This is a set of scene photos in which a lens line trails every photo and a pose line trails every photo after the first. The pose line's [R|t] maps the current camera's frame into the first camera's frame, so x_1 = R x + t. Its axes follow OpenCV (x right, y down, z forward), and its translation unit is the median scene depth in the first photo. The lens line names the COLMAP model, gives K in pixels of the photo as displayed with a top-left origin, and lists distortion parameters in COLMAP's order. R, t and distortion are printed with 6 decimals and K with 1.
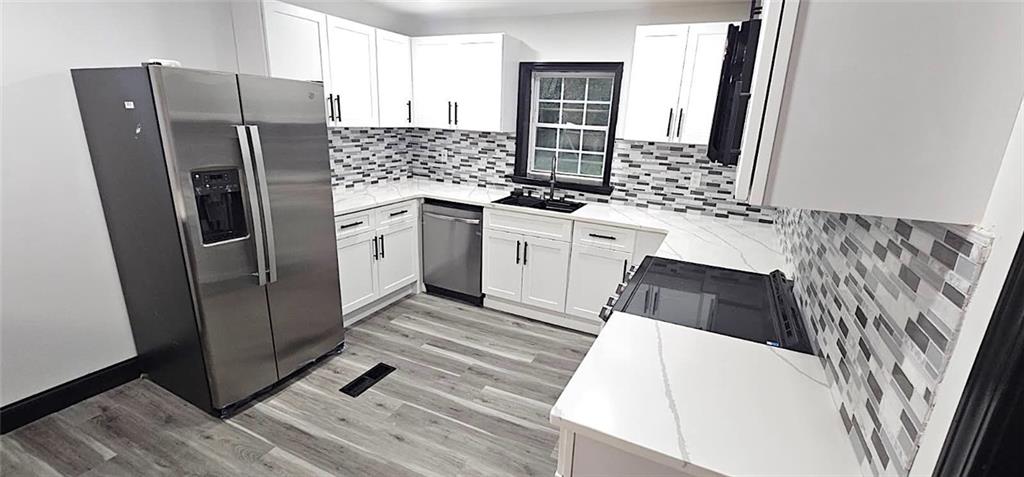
lens RADIAL K [[419.7, 0, 516.6], [0, 419.7, 240.5], [0, 0, 1]] dist [-0.000629, 0.000170]
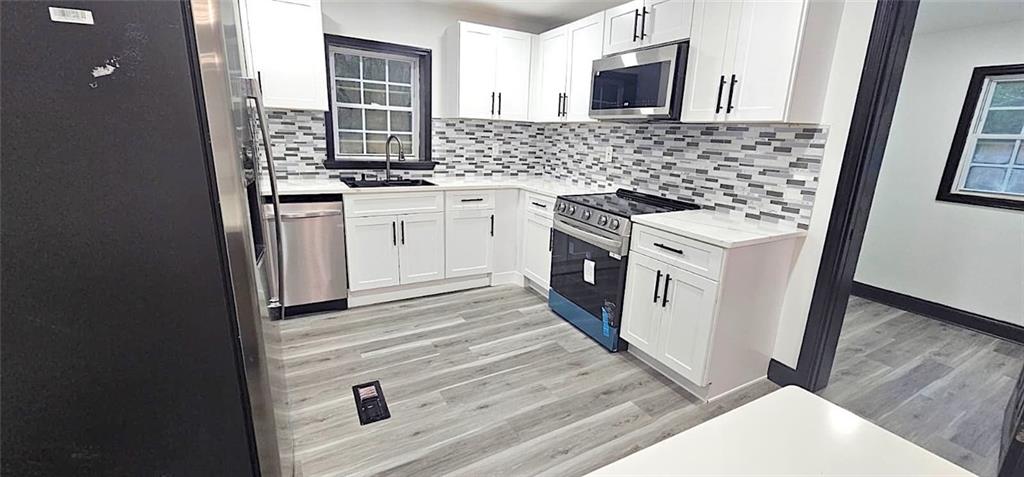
lens RADIAL K [[419.7, 0, 516.6], [0, 419.7, 240.5], [0, 0, 1]] dist [-0.000629, 0.000170]
pose [[0.576951, -0.229423, 0.783896, -0.584337], [0.212127, 0.968897, 0.127441, -0.021410], [-0.788752, 0.092758, 0.607673, 0.172320]]
